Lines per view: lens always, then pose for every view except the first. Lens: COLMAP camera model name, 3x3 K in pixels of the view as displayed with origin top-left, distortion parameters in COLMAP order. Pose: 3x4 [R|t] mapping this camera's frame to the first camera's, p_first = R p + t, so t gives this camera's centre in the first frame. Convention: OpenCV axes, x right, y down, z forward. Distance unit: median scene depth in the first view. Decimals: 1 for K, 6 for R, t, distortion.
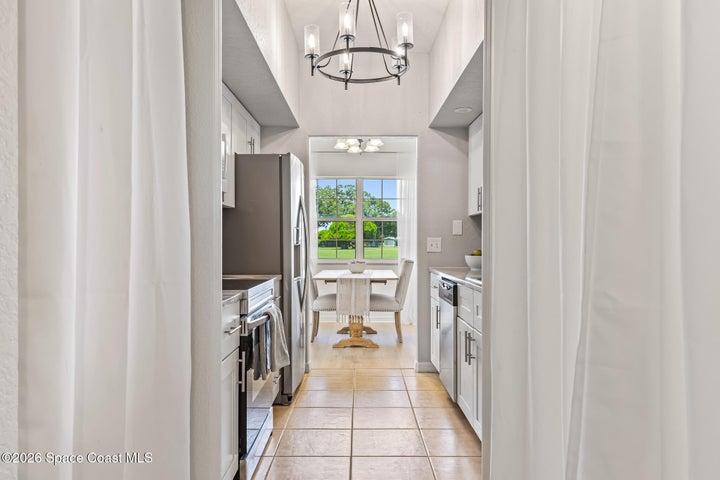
lens RADIAL K [[533.6, 0, 357.5], [0, 533.6, 249.4], [0, 0, 1]] dist [-0.000945, -0.002861]
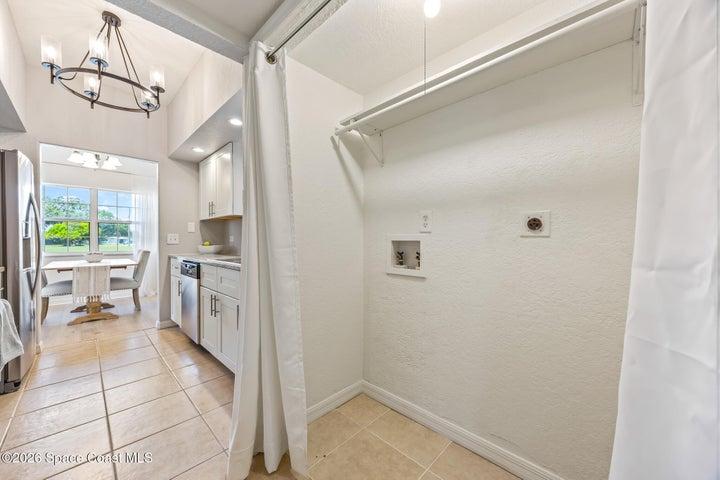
lens RADIAL K [[274.8, 0, 360.4], [0, 274.8, 241.1], [0, 0, 1]] dist [0.006851, 0.000013]
pose [[0.698855, -0.004767, 0.715247, -0.042765], [0.013916, 0.999879, -0.006933, 0.010835], [-0.715128, 0.014799, 0.698837, 0.124724]]
